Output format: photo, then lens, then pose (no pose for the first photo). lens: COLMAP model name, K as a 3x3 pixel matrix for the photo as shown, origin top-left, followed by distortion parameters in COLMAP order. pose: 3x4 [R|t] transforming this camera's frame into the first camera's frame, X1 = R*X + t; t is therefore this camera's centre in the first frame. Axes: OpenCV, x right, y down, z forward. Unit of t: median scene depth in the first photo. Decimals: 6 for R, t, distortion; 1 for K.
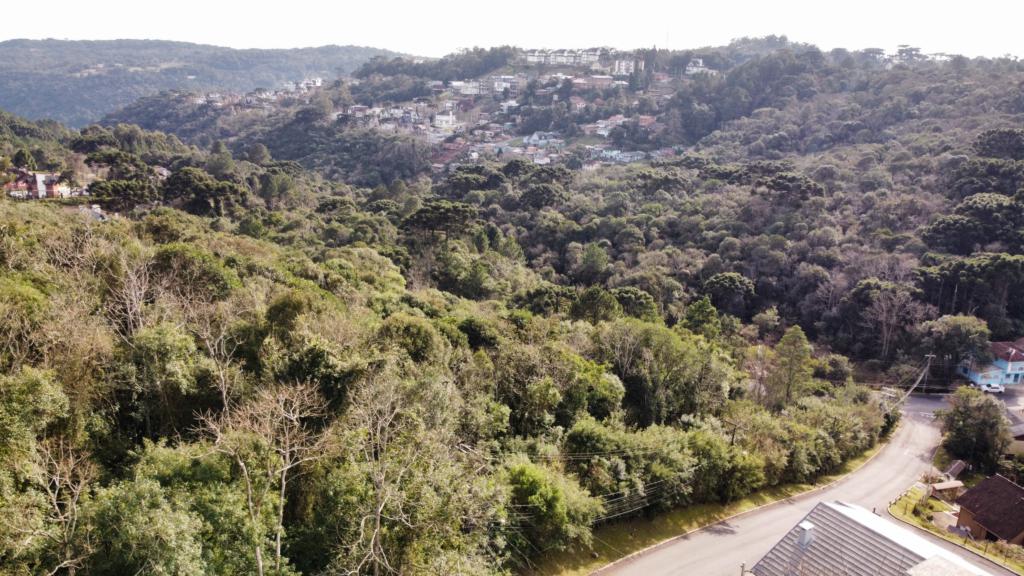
lens RADIAL K [[778.4, 0, 508.8], [0, 778.4, 288.4], [0, 0, 1]] dist [-0.000908, -0.008667]
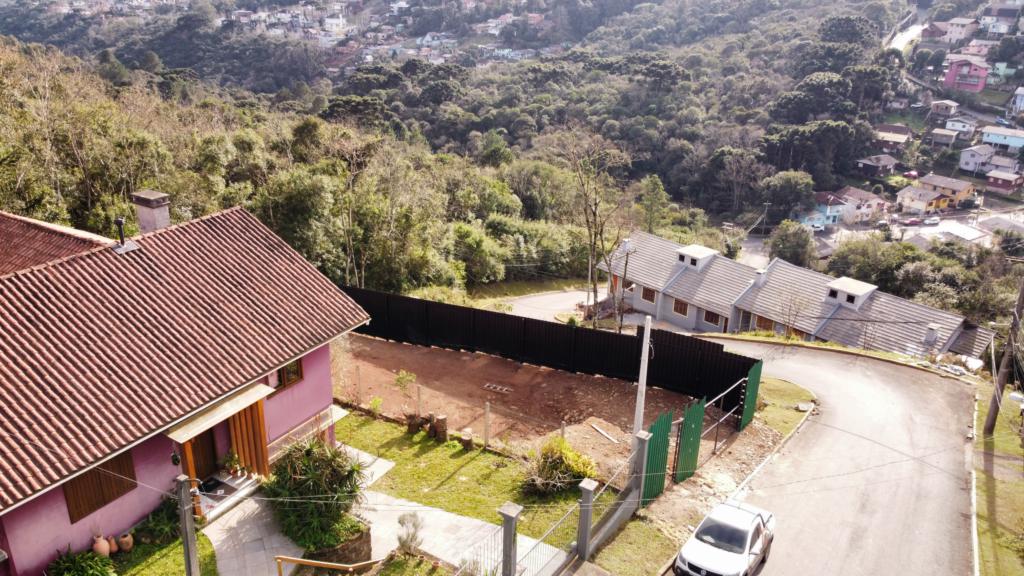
lens RADIAL K [[778.0, 0, 508.9], [0, 778.0, 287.4], [0, 0, 1]] dist [0.001306, -0.005421]
pose [[0.990269, -0.066540, 0.122225, -0.015650], [0.052087, 0.991663, 0.117859, 0.030819], [-0.129049, -0.110346, 0.985480, -0.110889]]
